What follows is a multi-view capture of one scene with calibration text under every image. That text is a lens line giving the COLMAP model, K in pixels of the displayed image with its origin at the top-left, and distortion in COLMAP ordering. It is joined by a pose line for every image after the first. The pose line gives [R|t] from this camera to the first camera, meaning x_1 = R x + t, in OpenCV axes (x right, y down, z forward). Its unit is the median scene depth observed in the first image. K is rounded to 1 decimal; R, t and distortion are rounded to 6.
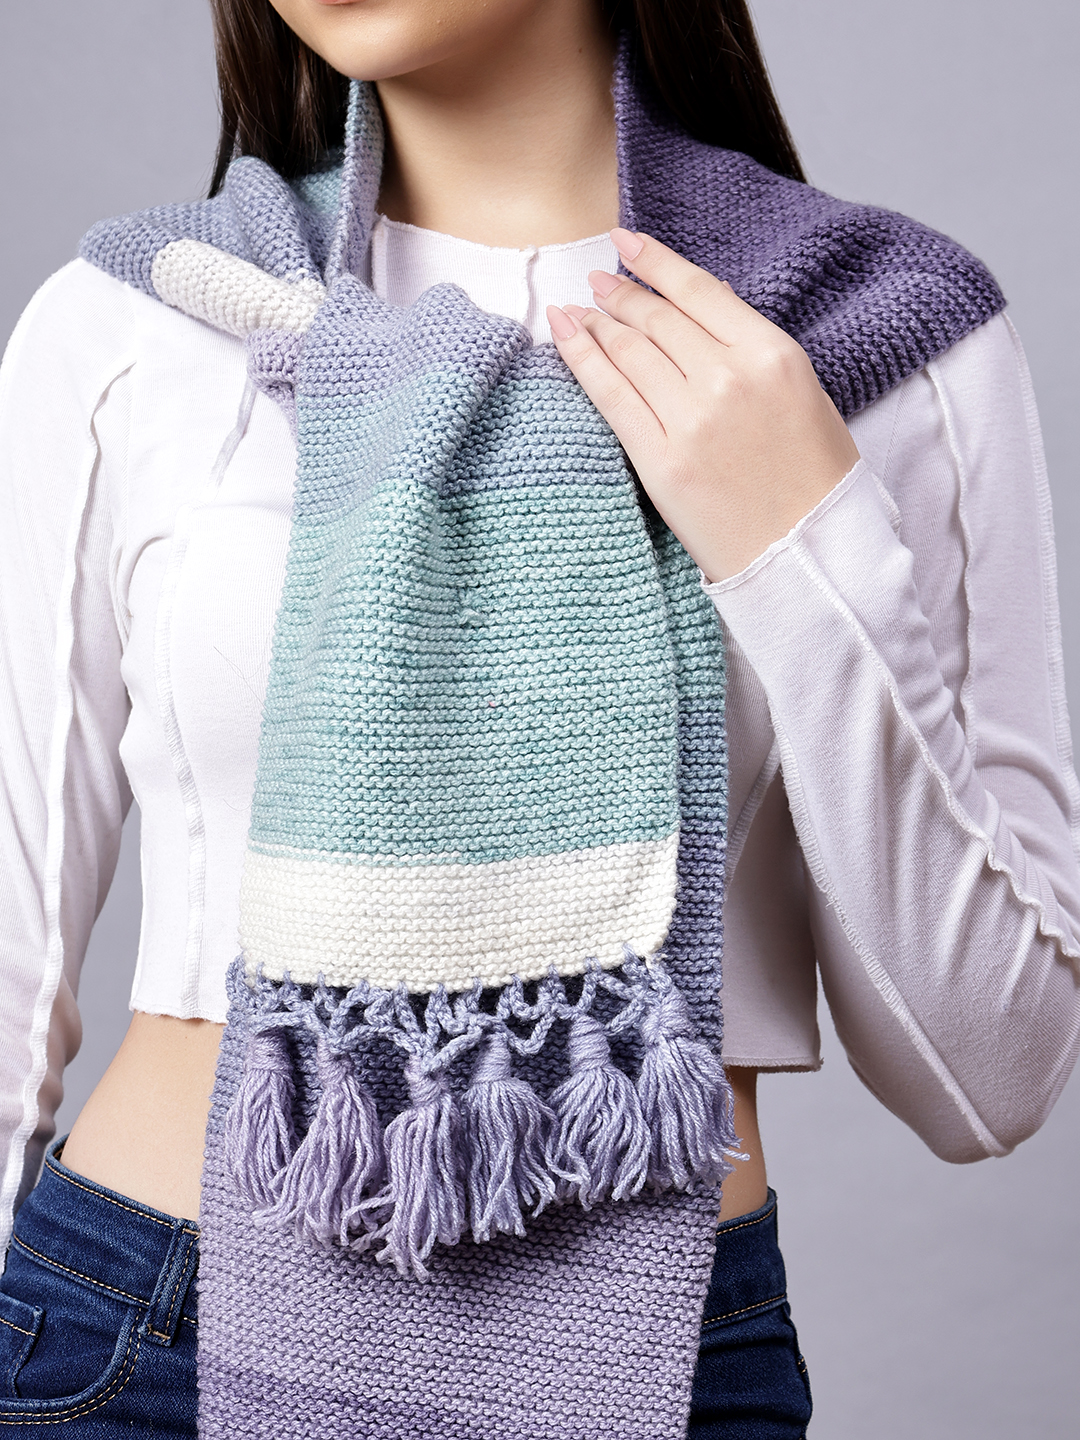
lens RADIAL K [[4165.8, 0, 540.0], [0, 4165.8, 720.0], [0, 0, 1]] dist [-0.023058, -0.103380]
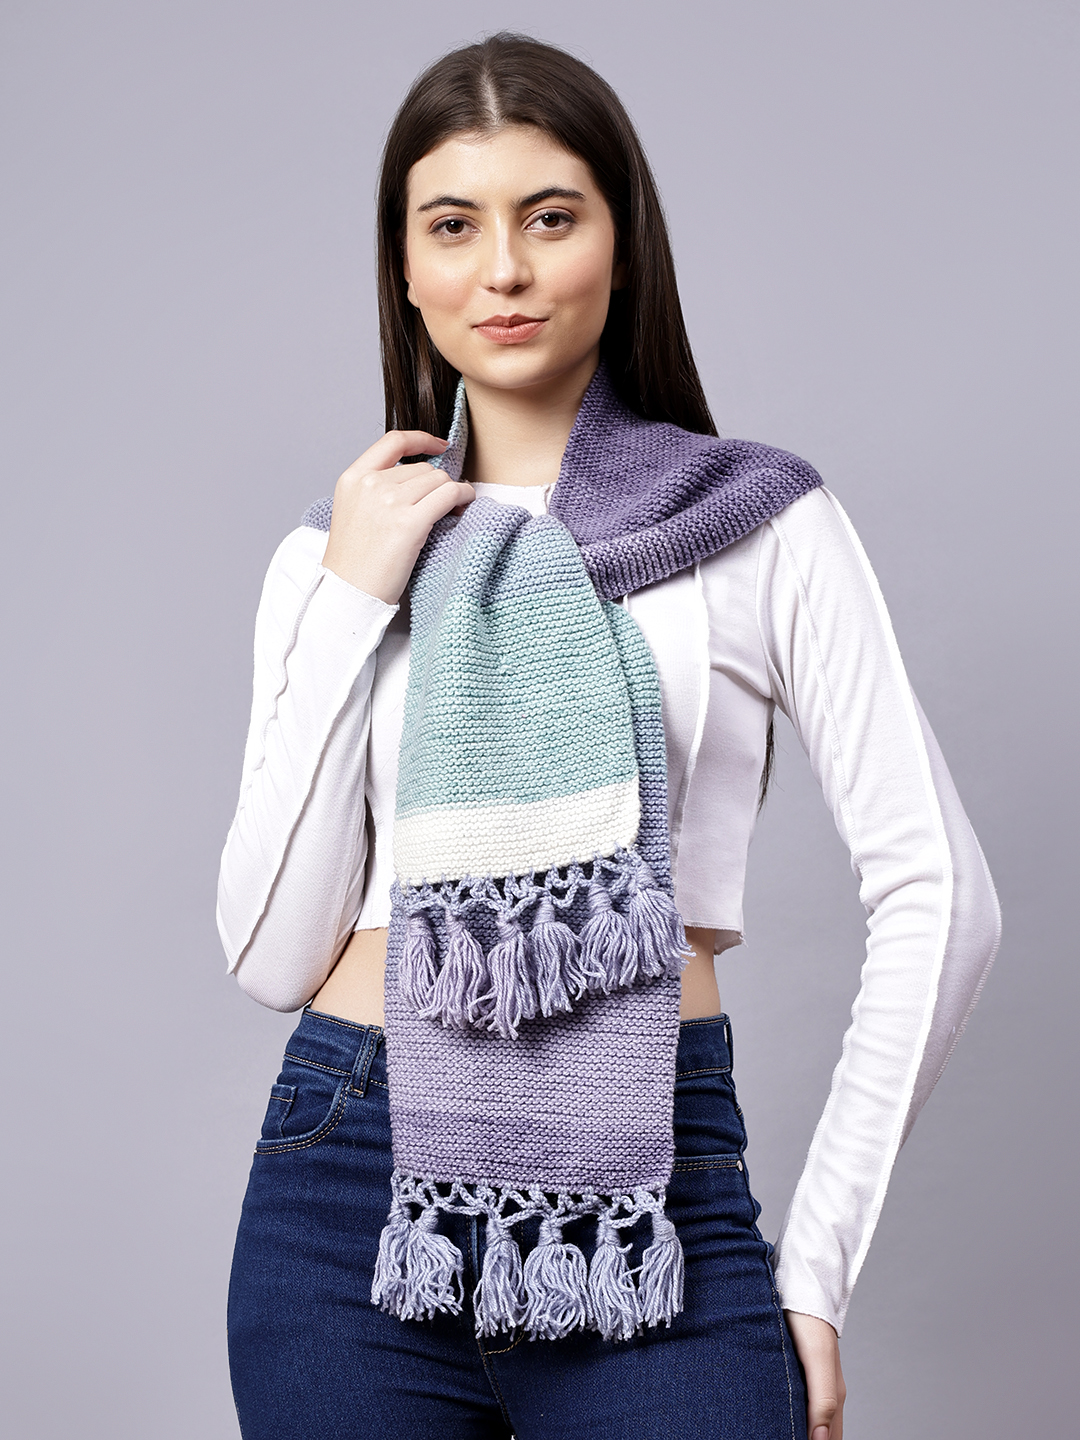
lens RADIAL K [[3253.8, 0, 540.0], [0, 3253.8, 720.0], [0, 0, 1]] dist [-0.012792, -0.163808]
pose [[0.996351, -0.084608, 0.011270, -0.021864], [0.084938, 0.995836, -0.033117, 0.045839], [-0.008422, 0.033953, 0.999388, -0.378221]]
